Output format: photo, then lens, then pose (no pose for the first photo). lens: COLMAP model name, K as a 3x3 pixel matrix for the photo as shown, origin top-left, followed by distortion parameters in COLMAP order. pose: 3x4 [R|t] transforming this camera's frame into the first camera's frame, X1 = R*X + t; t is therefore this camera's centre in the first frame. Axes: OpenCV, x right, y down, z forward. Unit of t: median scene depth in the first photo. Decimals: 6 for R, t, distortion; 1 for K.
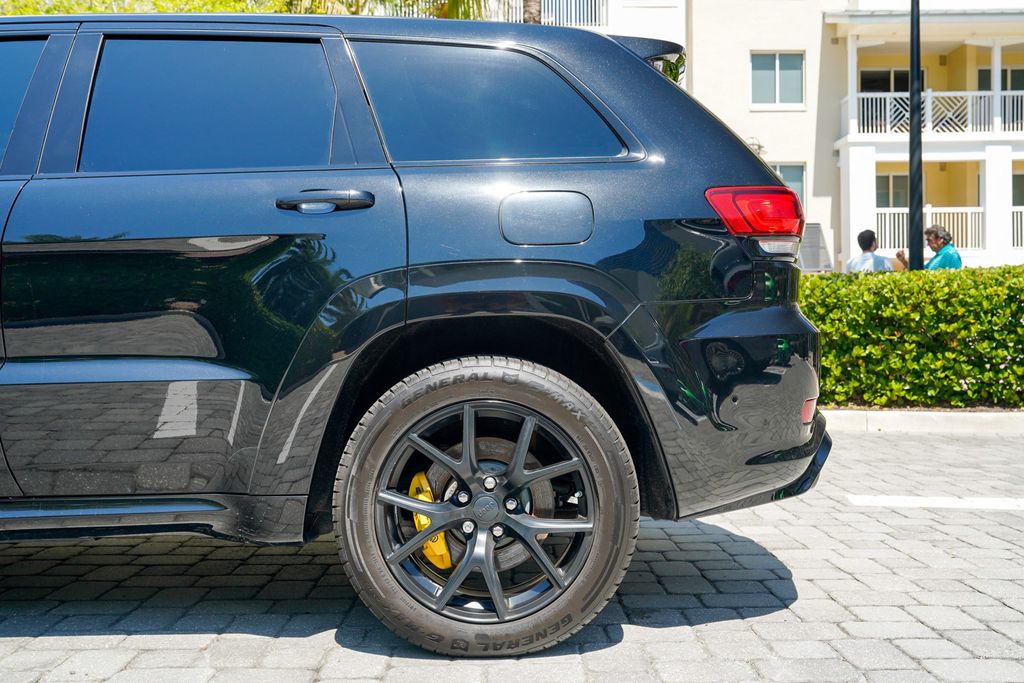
lens RADIAL K [[1000.0, 0, 516.0], [0, 1000.0, 344.9], [0, 0, 1]] dist [-0.003180, 0.012118]
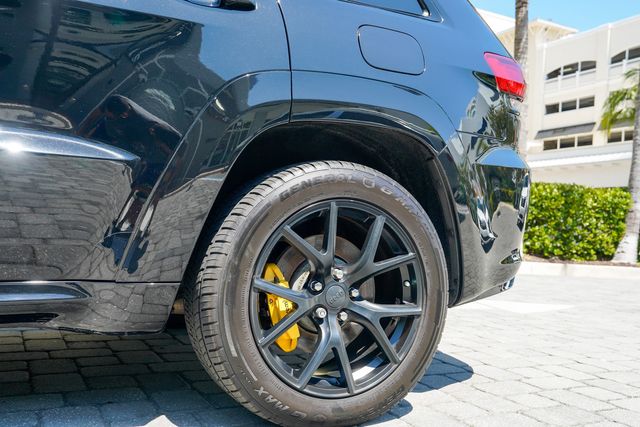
lens RADIAL K [[609.9, 0, 318.3], [0, 609.9, 221.7], [0, 0, 1]] dist [0.007838, 0.011922]
pose [[0.892811, 0.054592, 0.447110, -0.366153], [-0.054837, 0.998418, -0.012405, 0.090731], [-0.447080, -0.013443, 0.894393, 0.399229]]
